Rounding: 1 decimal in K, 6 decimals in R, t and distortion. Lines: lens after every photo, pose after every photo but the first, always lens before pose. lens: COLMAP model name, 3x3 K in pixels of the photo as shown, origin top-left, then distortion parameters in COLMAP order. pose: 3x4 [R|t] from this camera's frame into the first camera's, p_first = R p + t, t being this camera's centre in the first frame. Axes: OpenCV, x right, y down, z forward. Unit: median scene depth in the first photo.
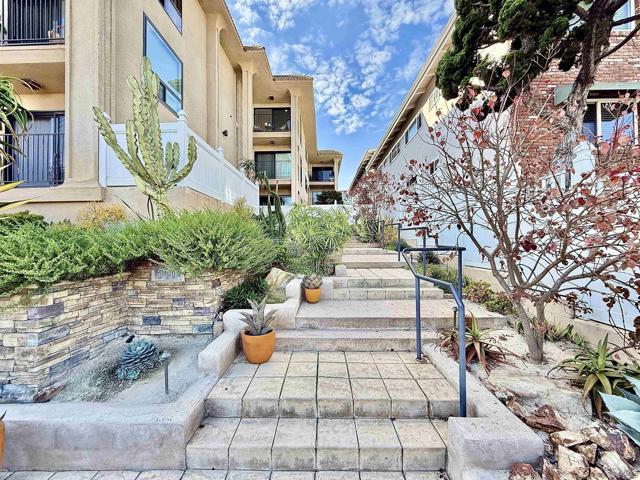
lens RADIAL K [[255.3, 0, 318.2], [0, 255.3, 241.0], [0, 0, 1]] dist [0.000503, 0.000193]
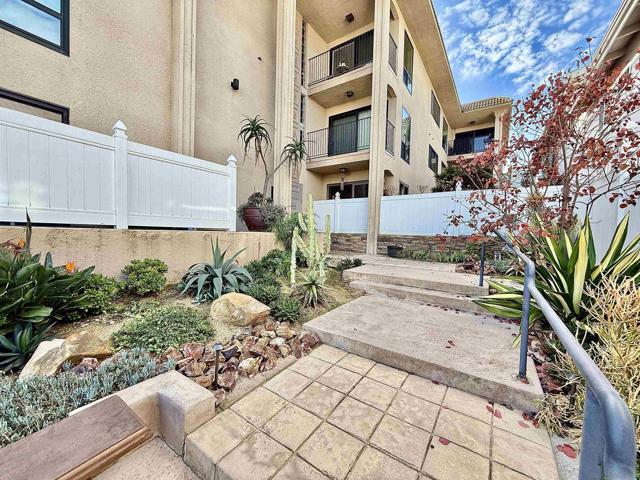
lens RADIAL K [[258.0, 0, 321.7], [0, 258.0, 242.4], [0, 0, 1]] dist [-0.003396, 0.000198]
pose [[0.834434, 0.002337, -0.551103, 0.419479], [0.012467, 0.999655, 0.023115, -0.207133], [0.550967, -0.026159, 0.834117, 1.830638]]
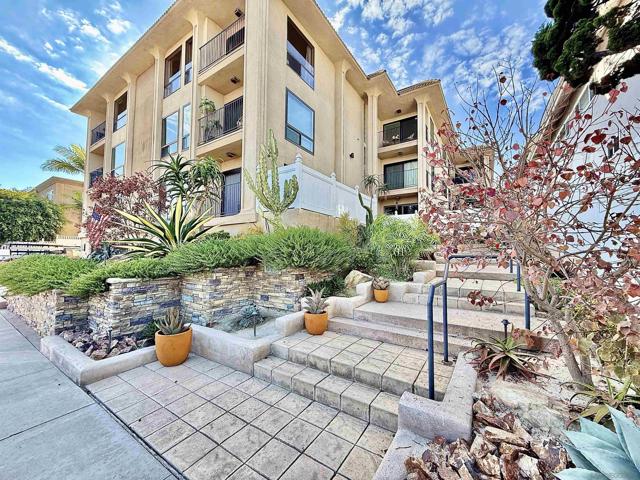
lens RADIAL K [[258.0, 0, 321.7], [0, 258.0, 242.4], [0, 0, 1]] dist [-0.003396, 0.000198]
pose [[0.842568, -0.006352, -0.538552, 0.453233], [-0.009197, 0.999615, -0.026179, 0.008883], [0.538511, 0.027010, 0.842185, -0.142937]]
